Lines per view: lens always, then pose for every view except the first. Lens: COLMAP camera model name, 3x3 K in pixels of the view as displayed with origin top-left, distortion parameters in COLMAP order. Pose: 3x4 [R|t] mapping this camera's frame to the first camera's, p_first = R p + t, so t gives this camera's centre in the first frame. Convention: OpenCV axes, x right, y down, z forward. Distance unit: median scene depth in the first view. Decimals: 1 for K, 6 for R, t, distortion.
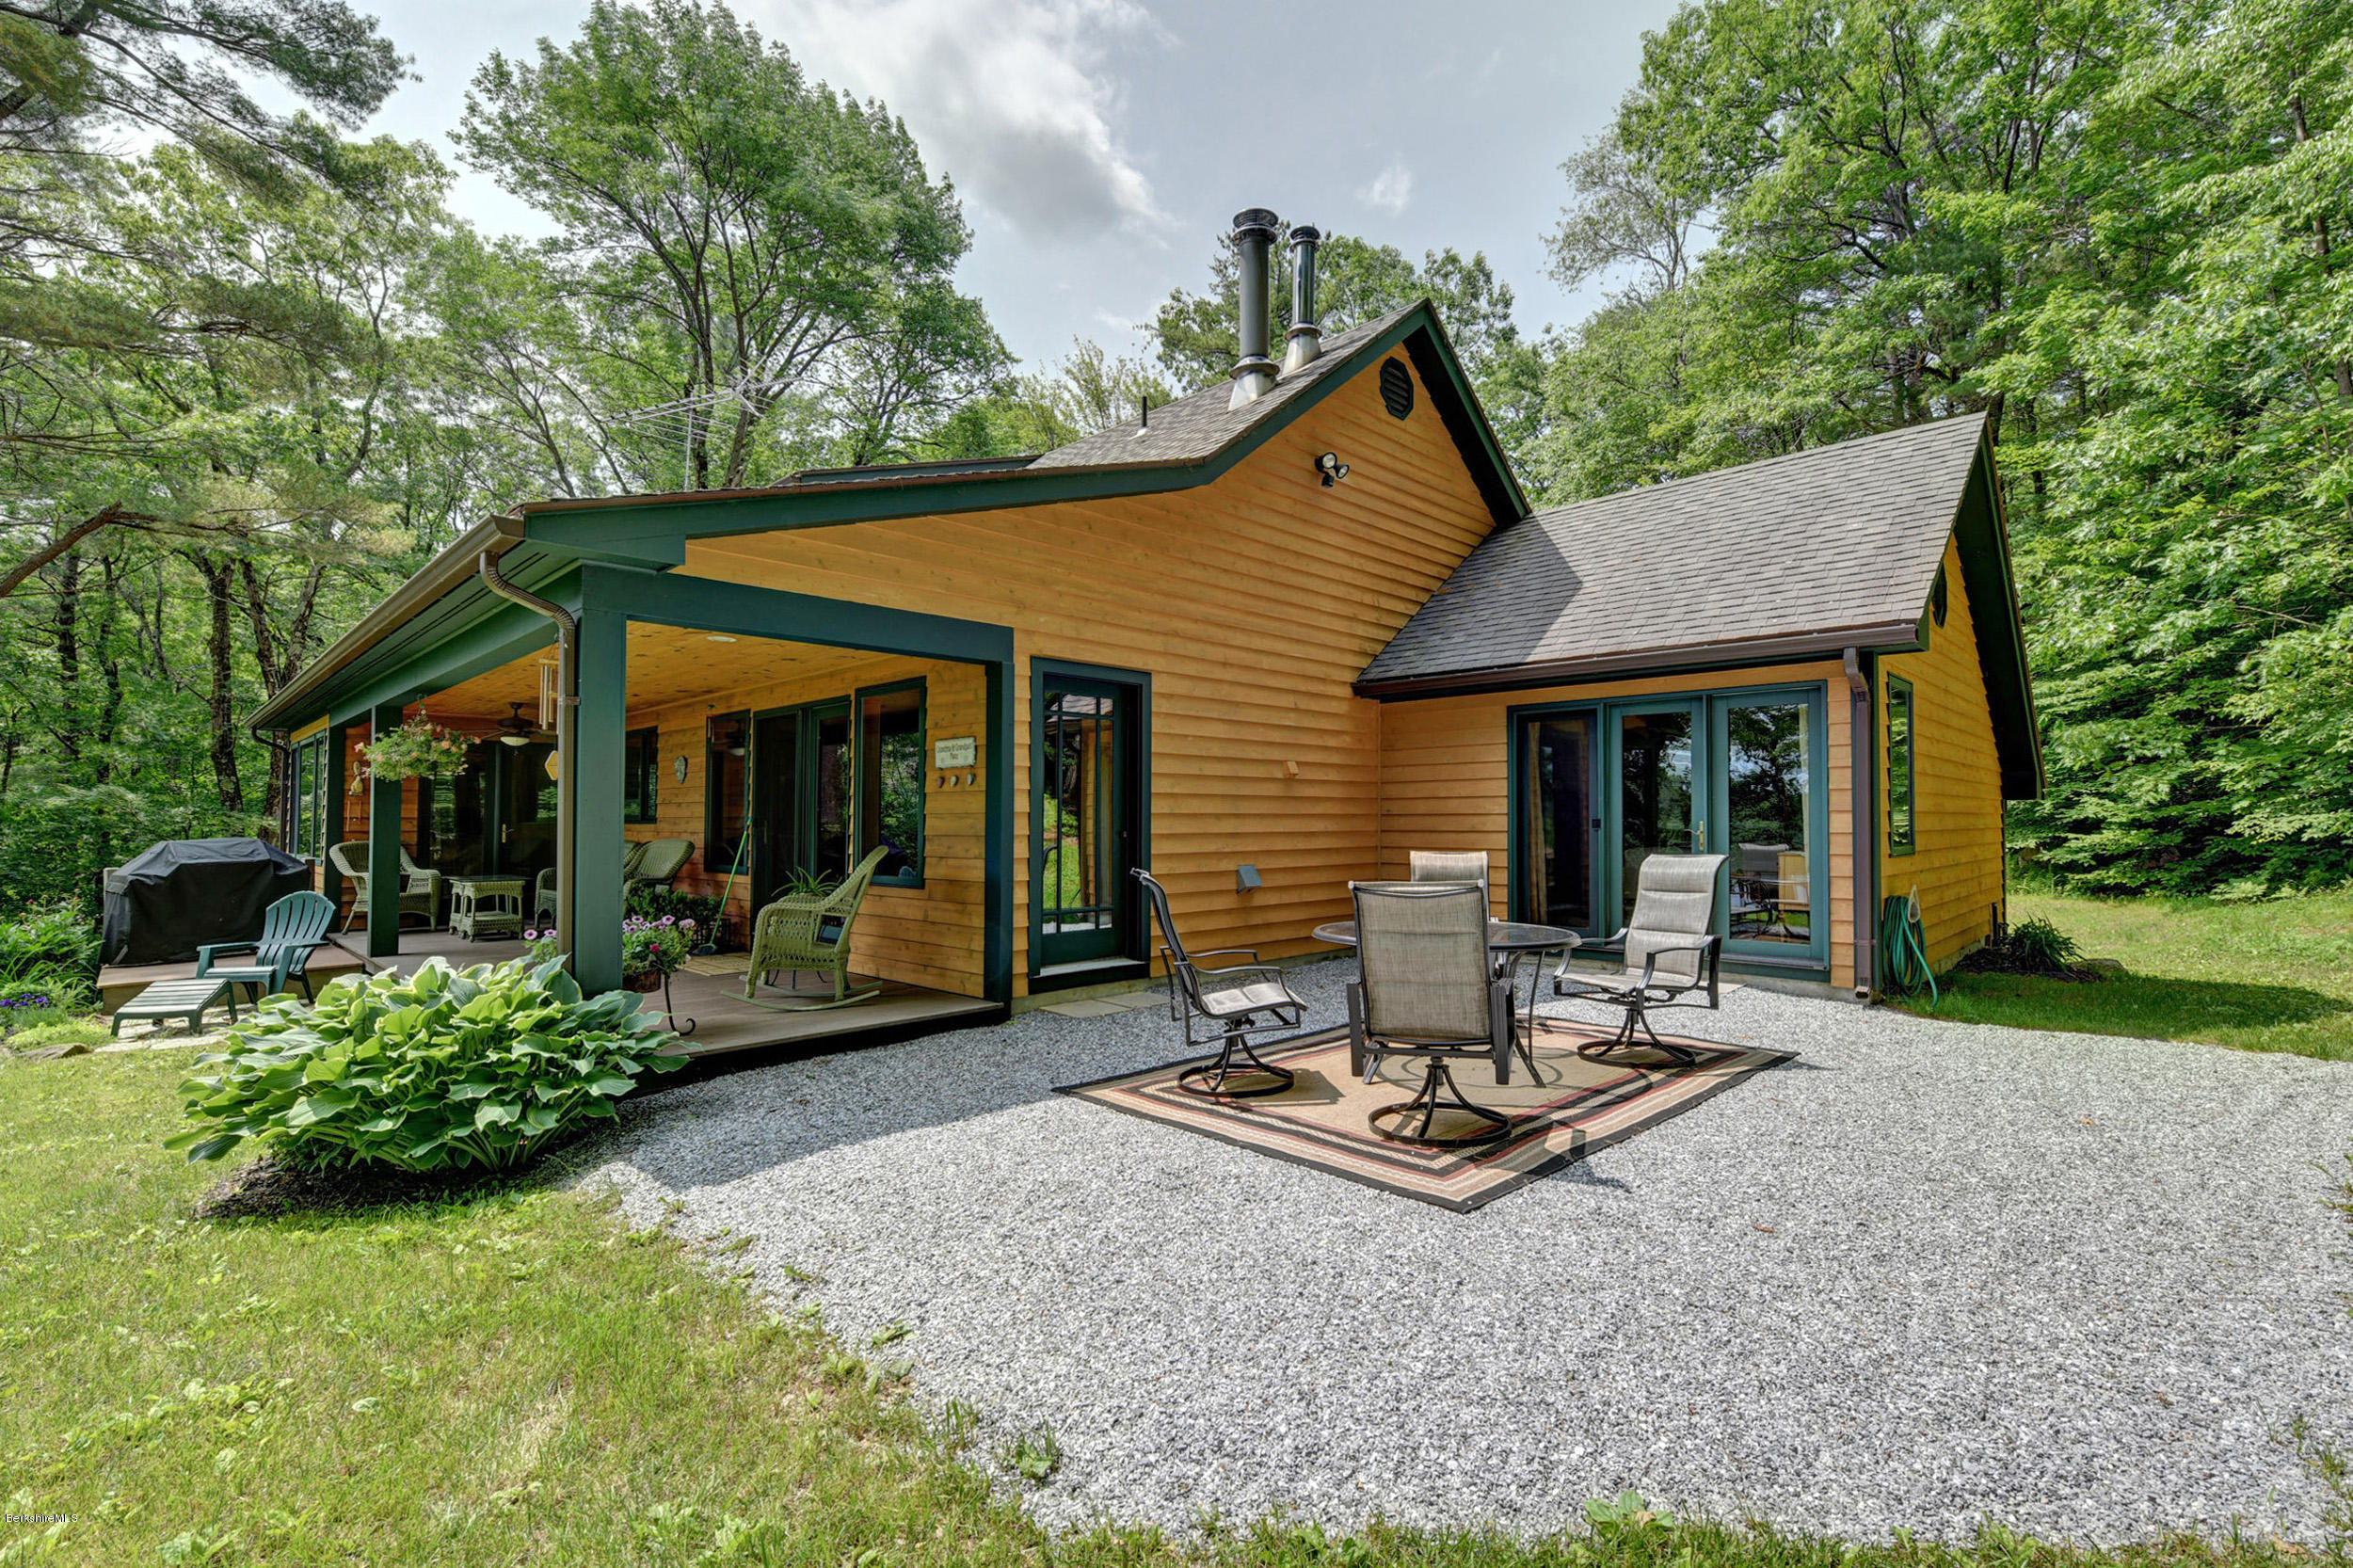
lens RADIAL K [[1004.9, 0, 1164.8], [0, 1004.9, 823.1], [0, 0, 1]] dist [-0.004774, -0.001086]
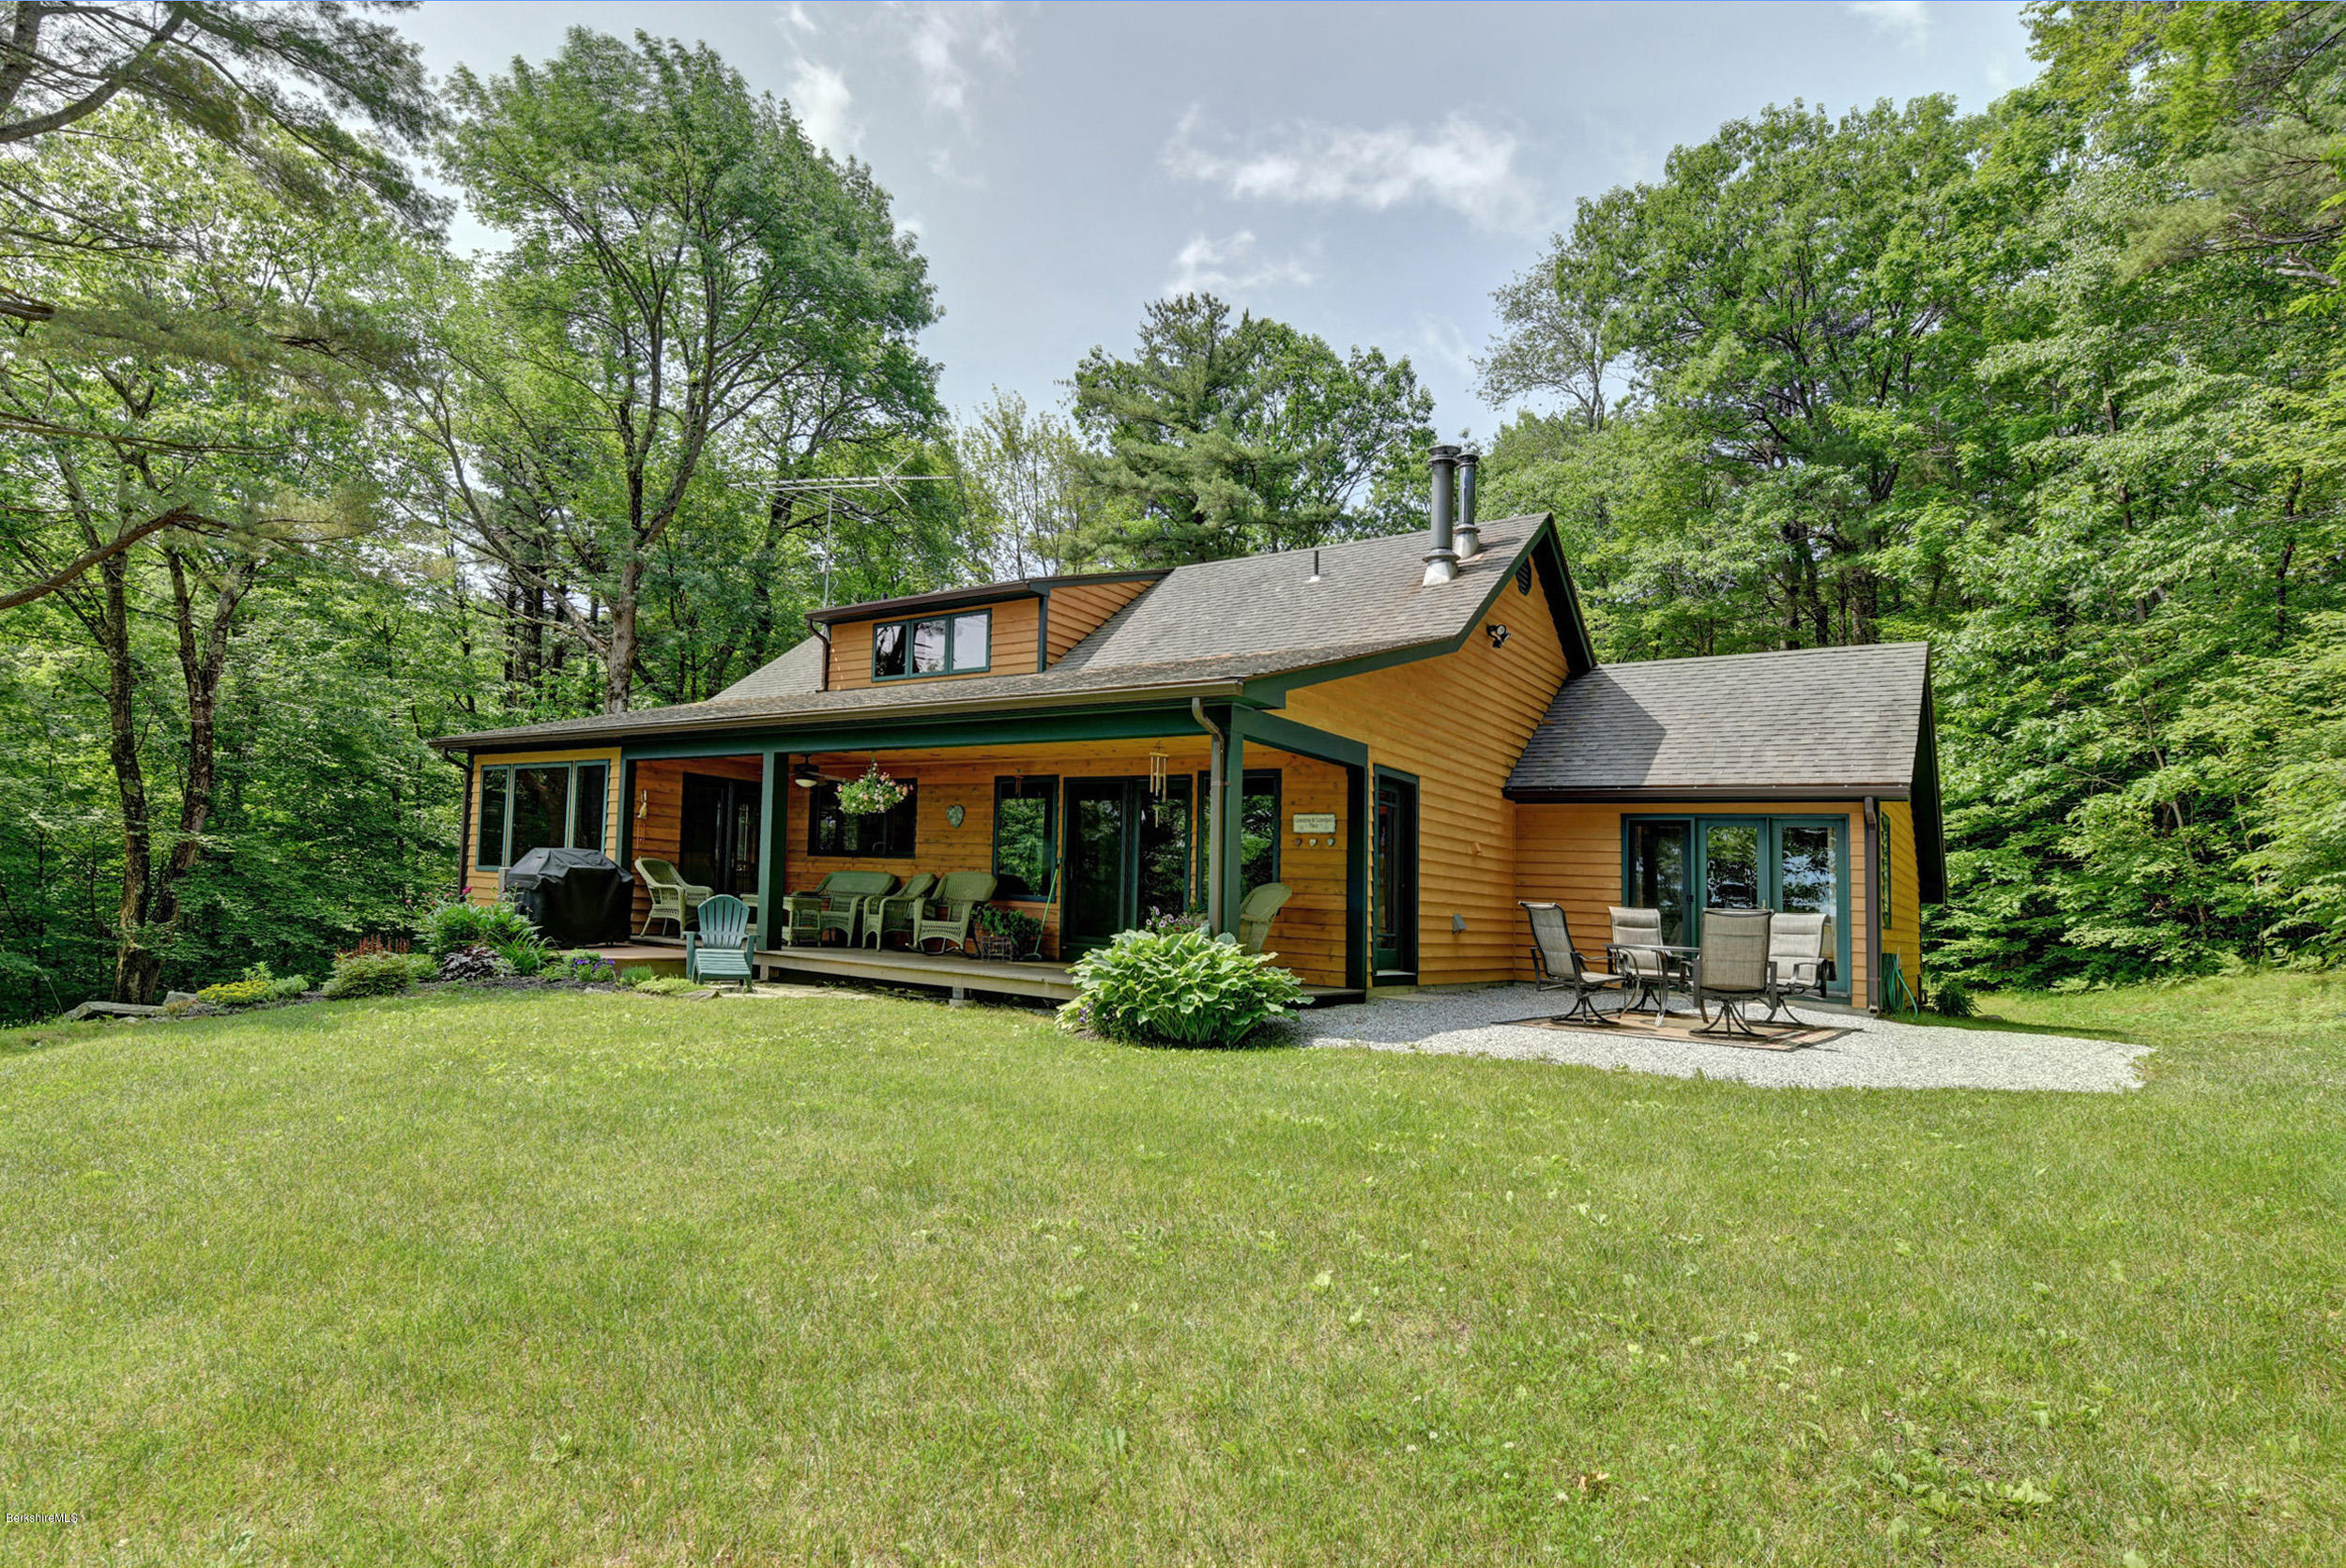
lens RADIAL K [[1222.2, 0, 1043.8], [0, 1222.2, 808.2], [0, 0, 1]] dist [-0.015169, 0.002830]
pose [[0.989762, 0.068470, 0.125234, -0.453672], [-0.058598, 0.995000, -0.080880, 0.041849], [-0.130146, 0.072713, 0.988825, -0.397804]]
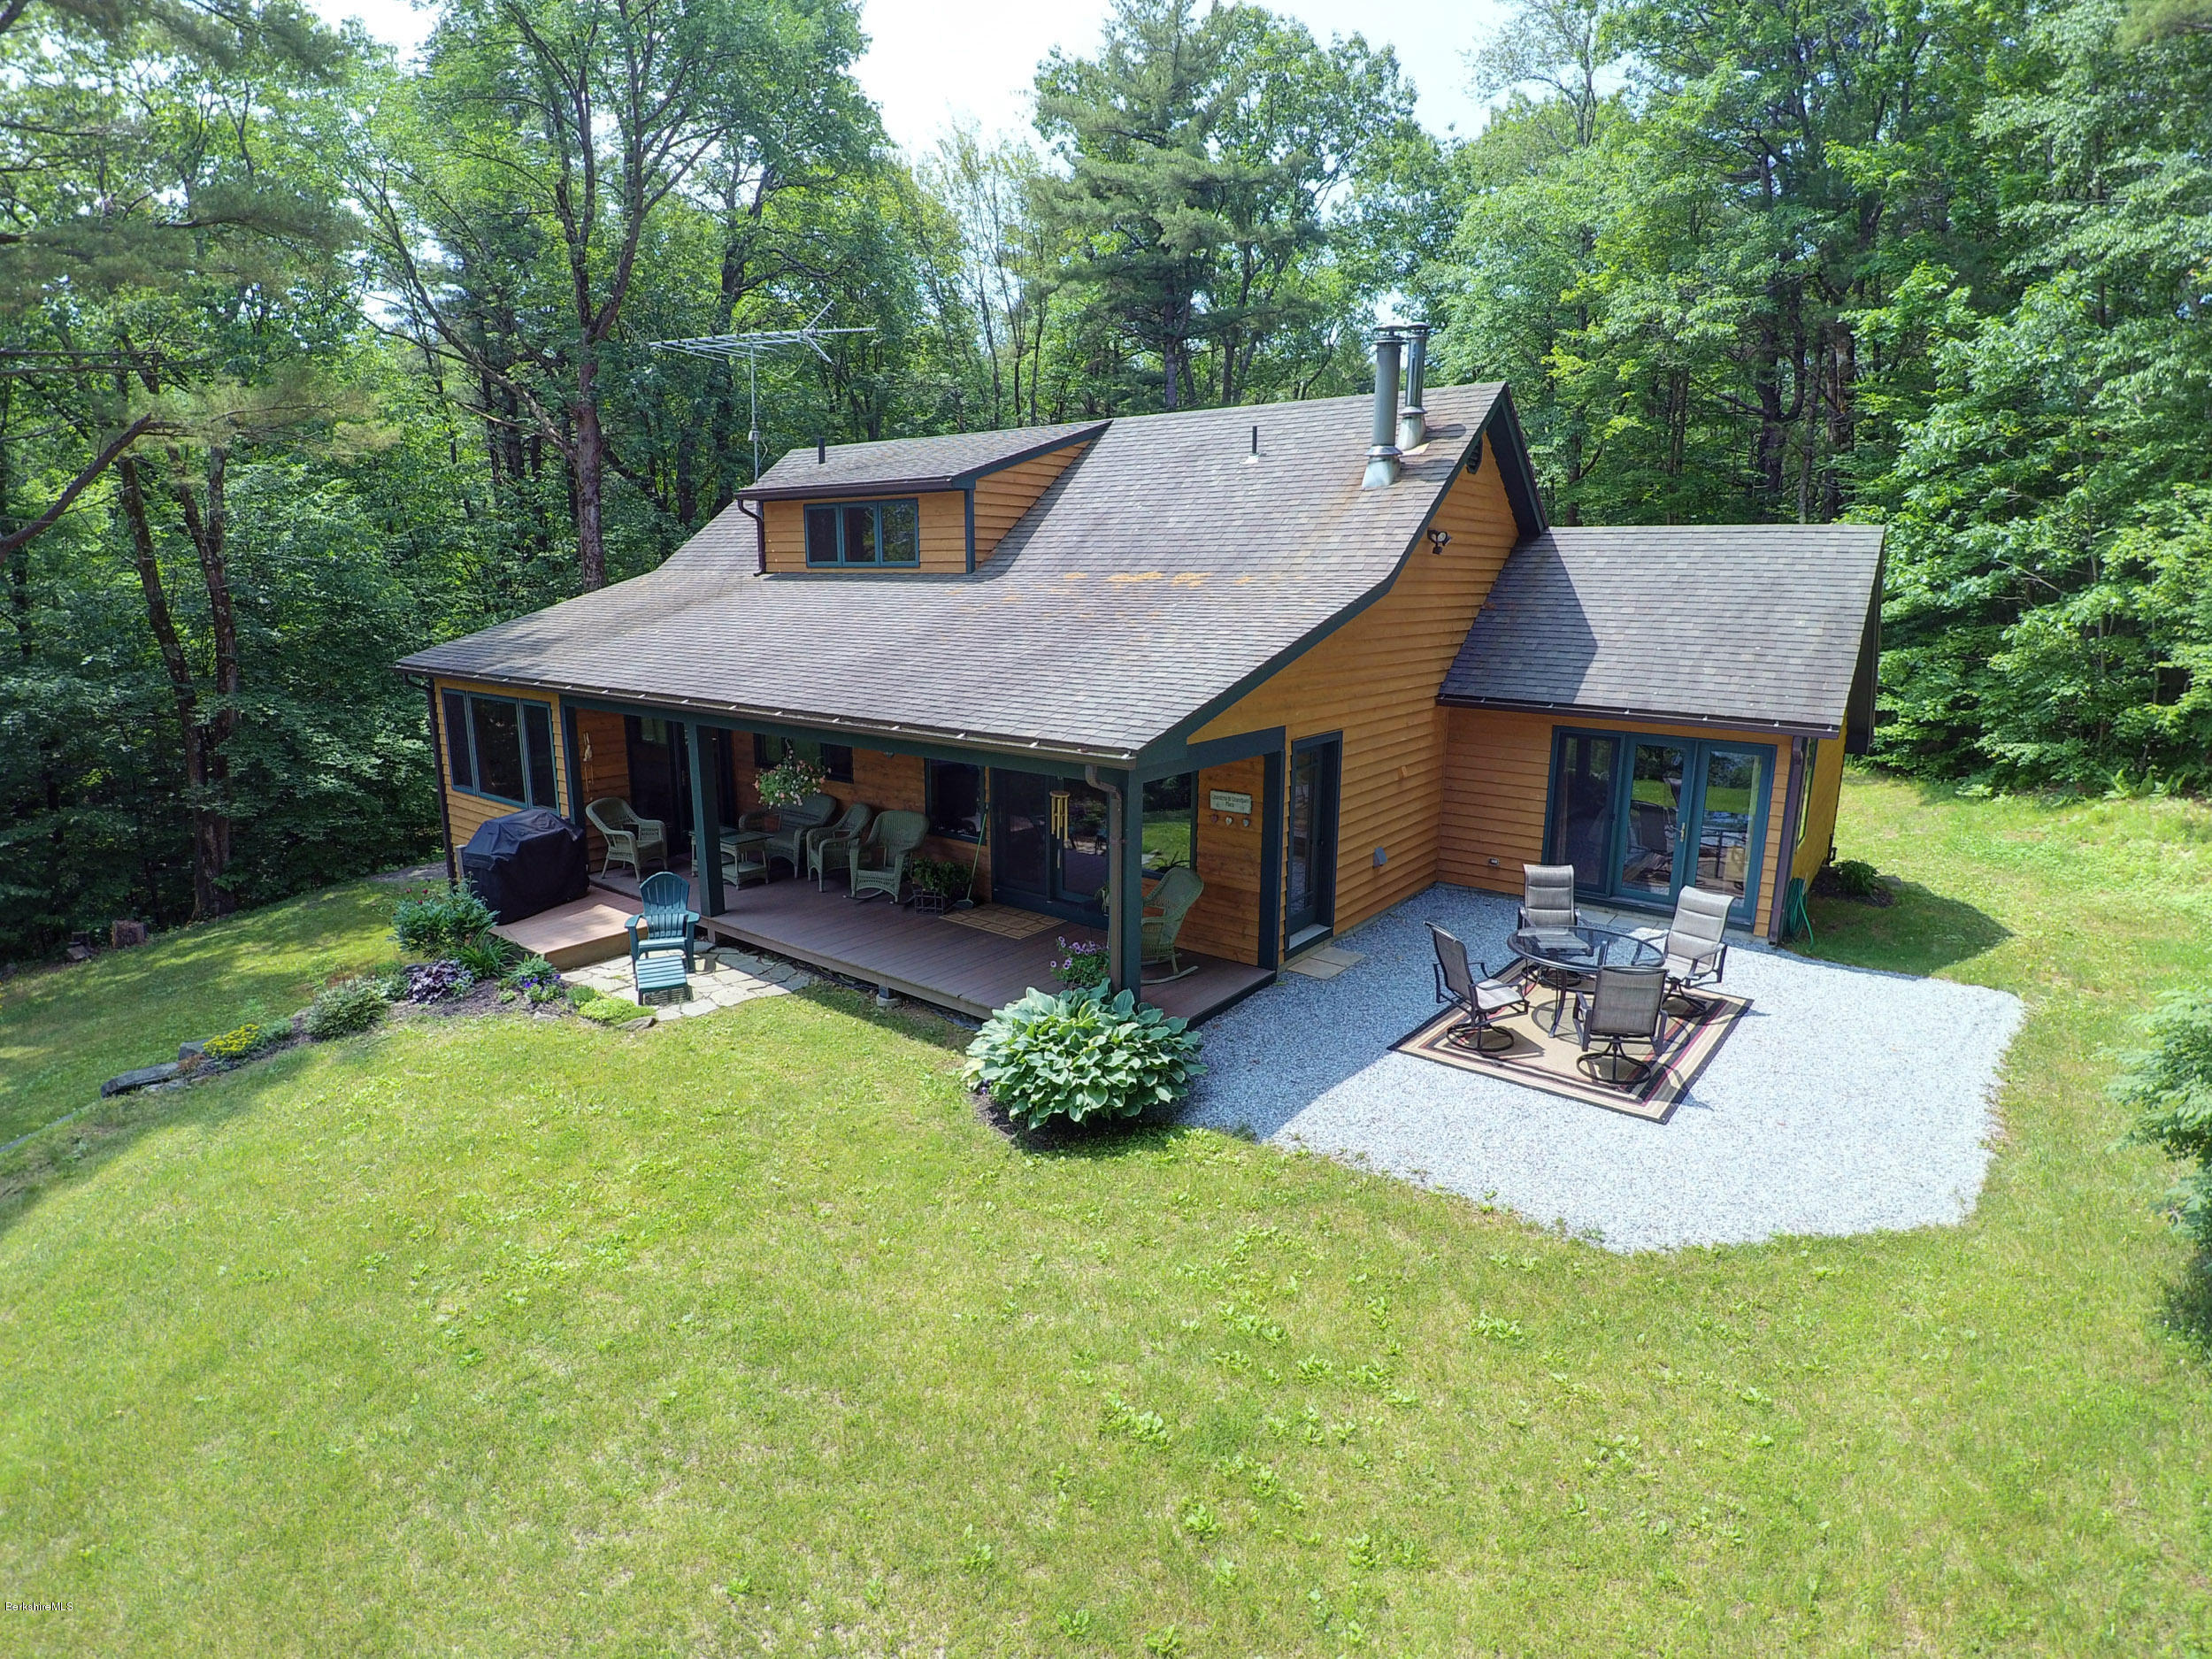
lens RADIAL K [[1123.9, 0, 1029.1], [0, 1123.9, 799.7], [0, 0, 1]] dist [-0.054273, -0.001513]
pose [[0.994564, -0.021467, 0.101891, -0.365496], [-0.001270, 0.975946, 0.218008, -0.234777], [-0.104120, -0.216952, 0.970614, -0.302513]]
